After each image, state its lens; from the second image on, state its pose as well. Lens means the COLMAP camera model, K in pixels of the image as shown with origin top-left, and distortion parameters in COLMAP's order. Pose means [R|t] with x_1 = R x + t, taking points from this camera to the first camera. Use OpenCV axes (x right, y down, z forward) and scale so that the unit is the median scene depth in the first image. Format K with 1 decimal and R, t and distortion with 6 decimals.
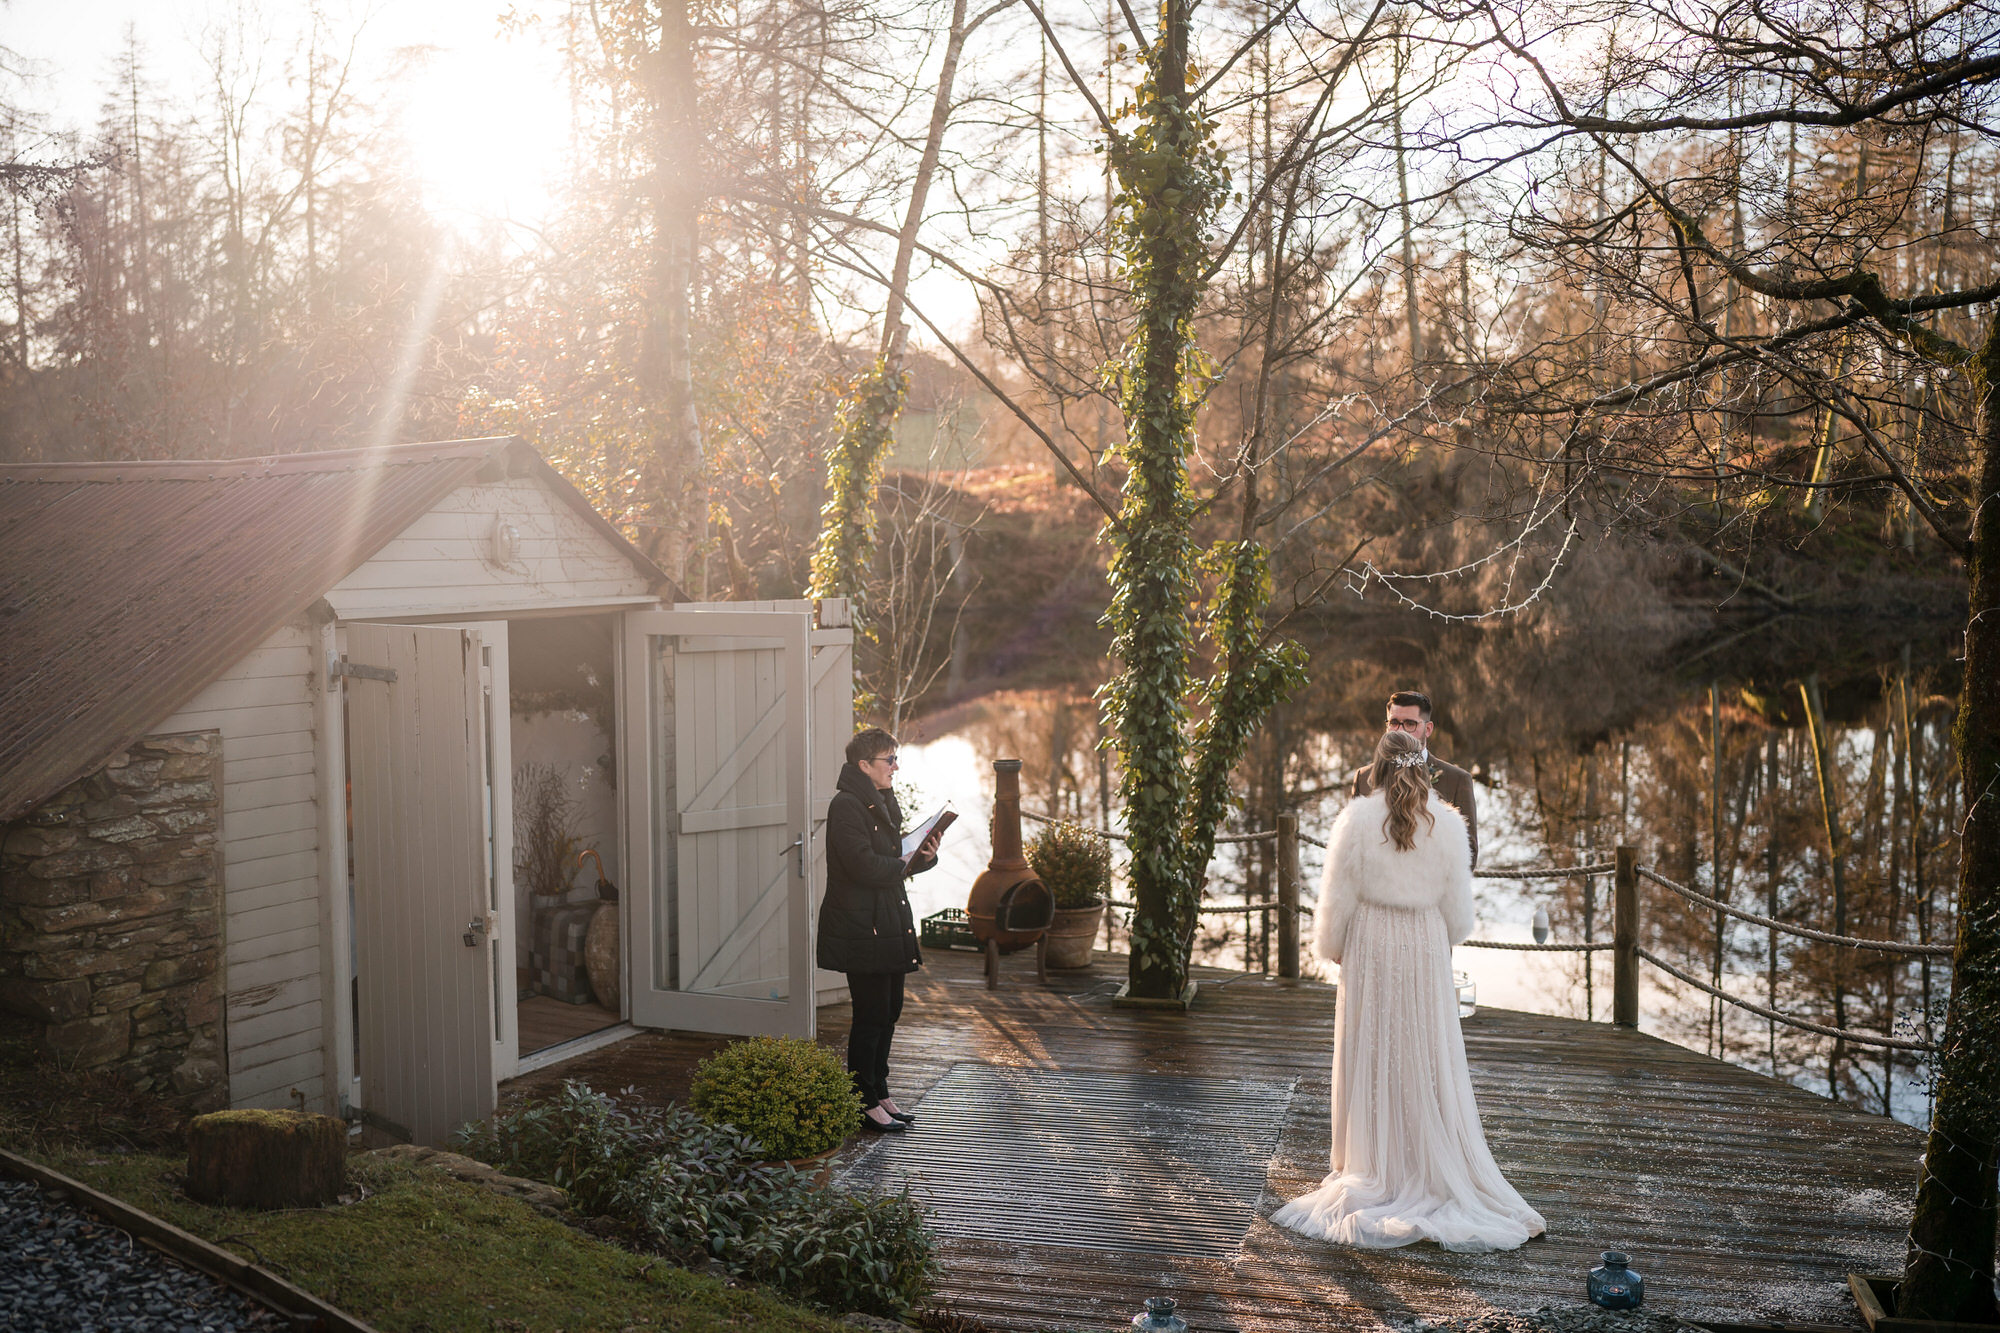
lens RADIAL K [[1977.7, 0, 1000.0], [0, 1977.7, 666.5], [0, 0, 1]] dist [0.001211, -0.037672]
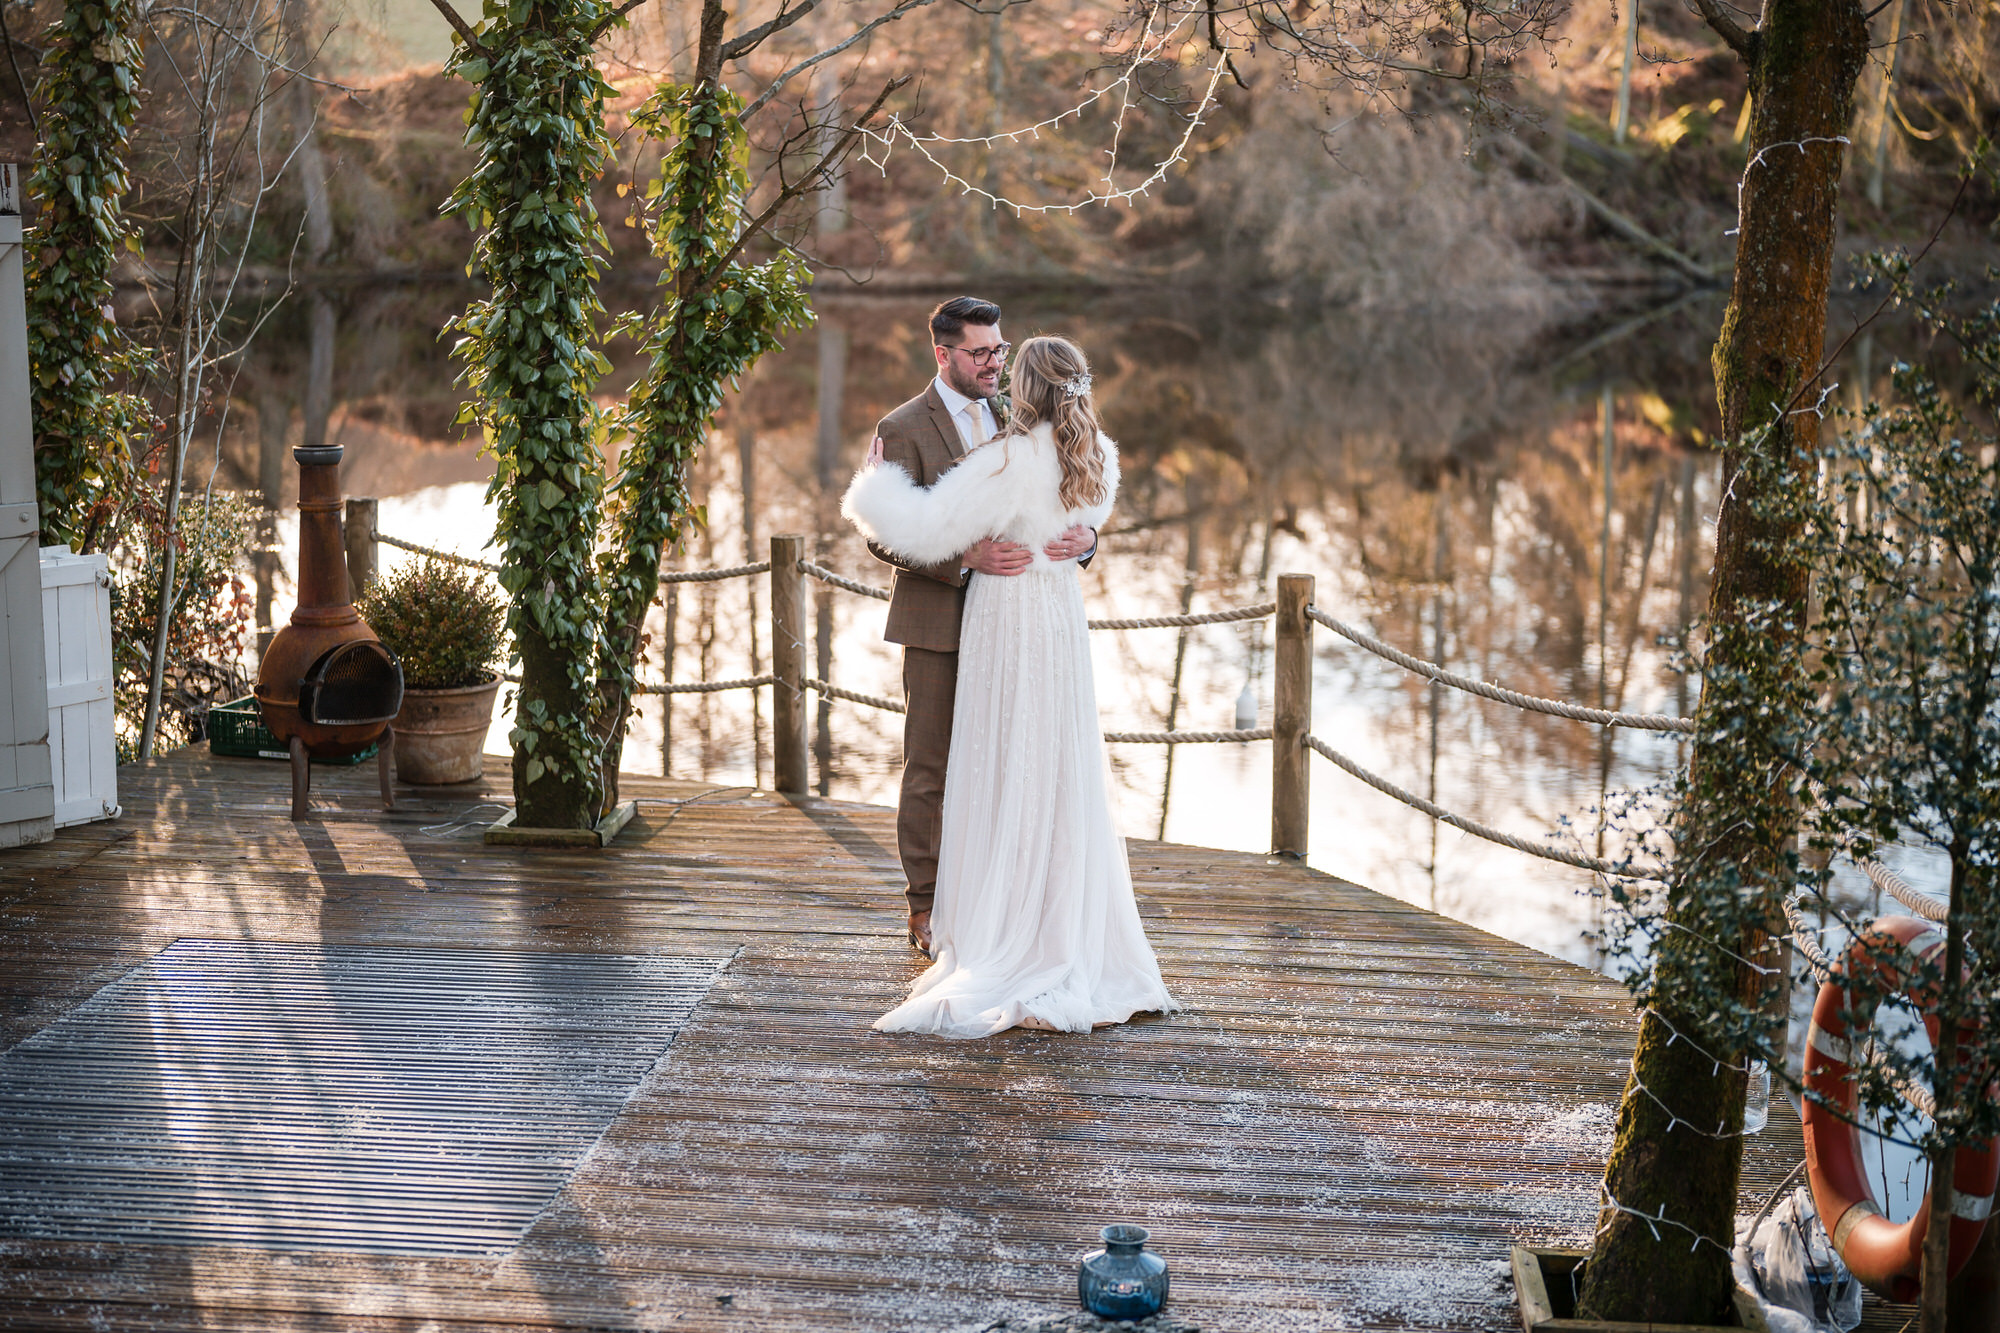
lens RADIAL K [[2876.0, 0, 1000.0], [0, 2876.0, 666.5], [0, 0, 1]] dist [-0.010828, -0.004465]
pose [[0.990385, -0.010354, 0.137951, 0.109910], [-0.004143, 0.994528, 0.104389, 0.027269], [-0.138277, -0.103956, 0.984923, 0.119545]]
